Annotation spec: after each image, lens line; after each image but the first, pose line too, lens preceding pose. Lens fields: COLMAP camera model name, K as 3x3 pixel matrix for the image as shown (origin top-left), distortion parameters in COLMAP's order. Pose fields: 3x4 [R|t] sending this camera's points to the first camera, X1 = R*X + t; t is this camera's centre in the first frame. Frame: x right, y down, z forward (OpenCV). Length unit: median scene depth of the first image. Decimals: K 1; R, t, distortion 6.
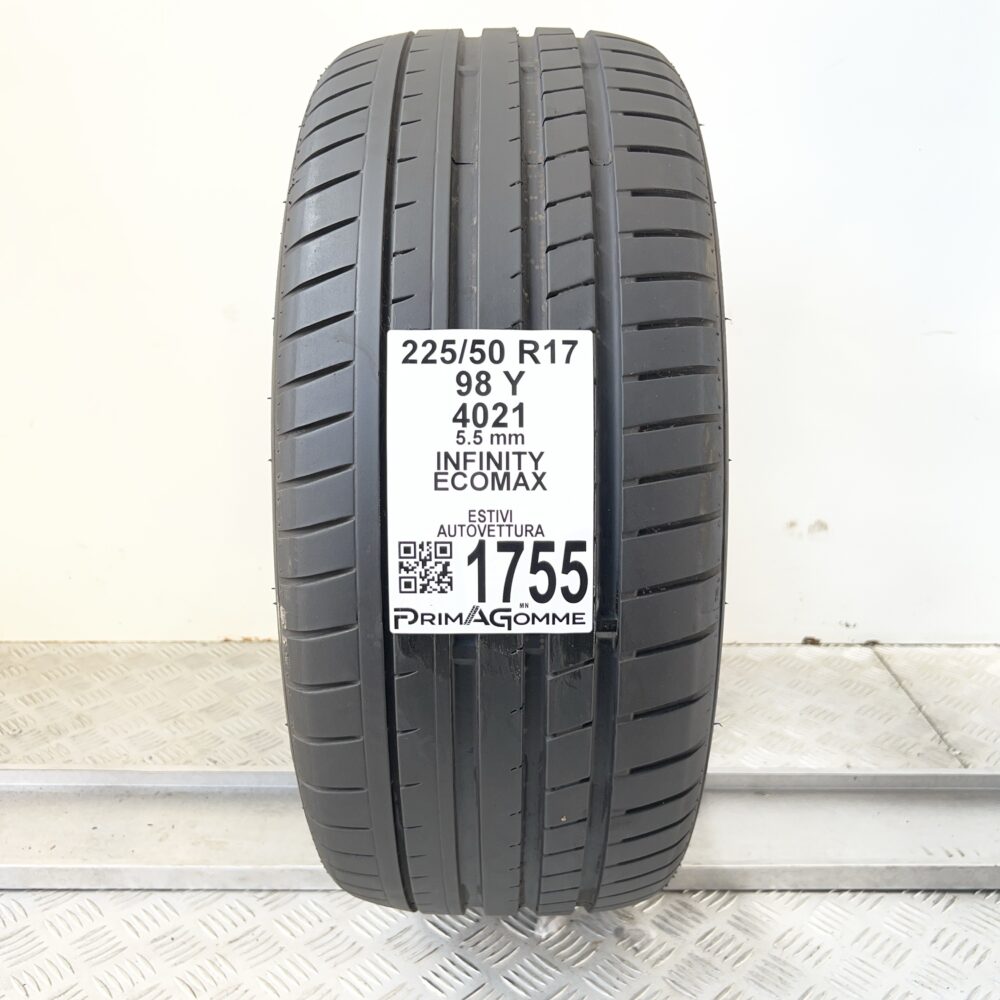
lens RADIAL K [[1056.1, 0, 478.1], [0, 1056.1, 501.2], [0, 0, 1]] dist [0.080347, -0.310555]
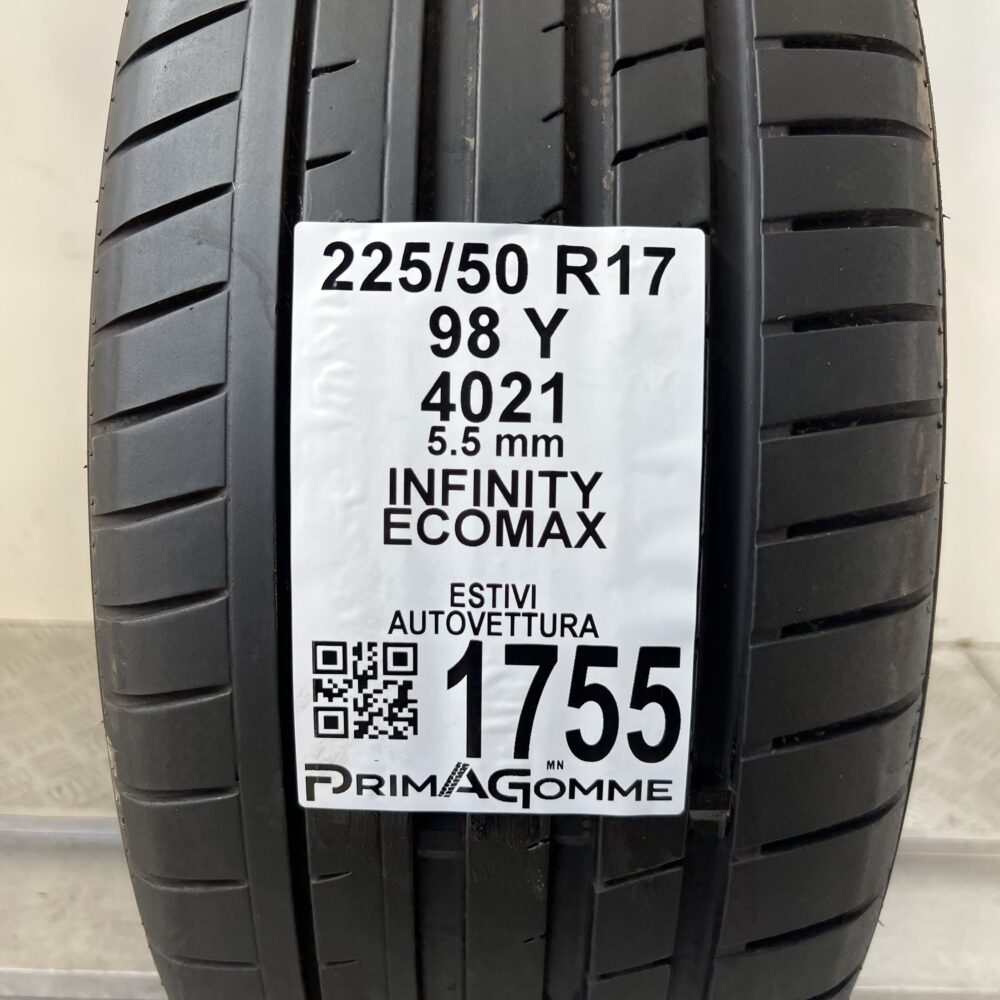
lens RADIAL K [[1056.1, 0, 478.1], [0, 1056.1, 501.2], [0, 0, 1]] dist [0.080347, -0.310555]
pose [[0.999796, 0.018188, -0.008766, 0.007977], [-0.017503, 0.997198, 0.072727, -0.067897], [0.010065, -0.072558, 0.997313, 0.492529]]
